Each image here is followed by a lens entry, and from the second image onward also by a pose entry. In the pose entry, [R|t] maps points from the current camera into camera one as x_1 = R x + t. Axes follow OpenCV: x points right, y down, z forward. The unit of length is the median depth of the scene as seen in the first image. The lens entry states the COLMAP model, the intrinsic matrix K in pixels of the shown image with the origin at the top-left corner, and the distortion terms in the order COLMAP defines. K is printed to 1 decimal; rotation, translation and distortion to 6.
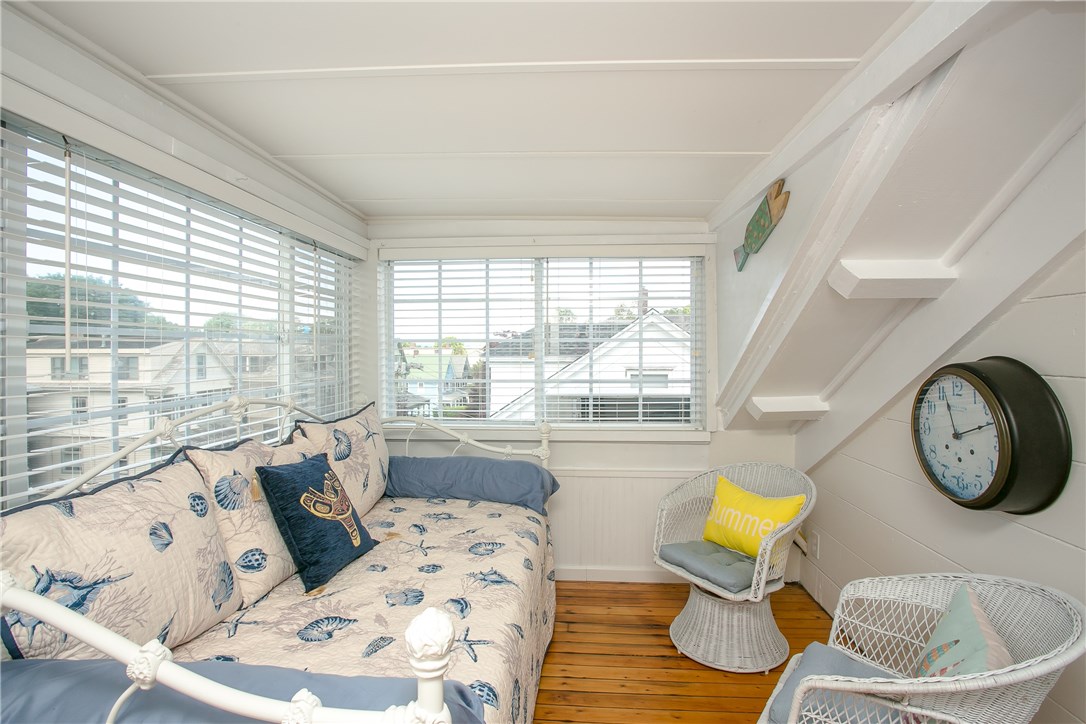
lens RADIAL K [[528.4, 0, 537.4], [0, 528.4, 378.1], [0, 0, 1]] dist [-0.062049, 0.020840]
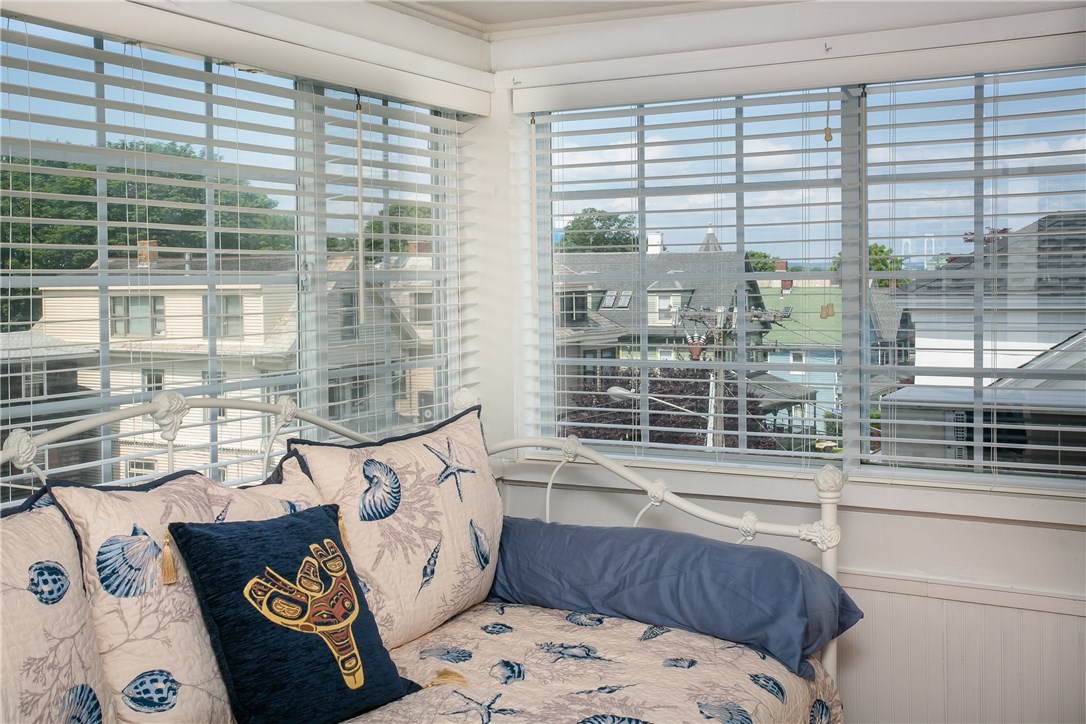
lens RADIAL K [[1203.9, 0, 544.2], [0, 1203.9, 359.3], [0, 0, 1]] dist [0.046713, 0.000000]
pose [[0.914134, 0.018857, -0.404974, 0.313518], [-0.013063, 0.999769, 0.017065, -0.029175], [0.405203, -0.010310, 0.914169, -0.022616]]
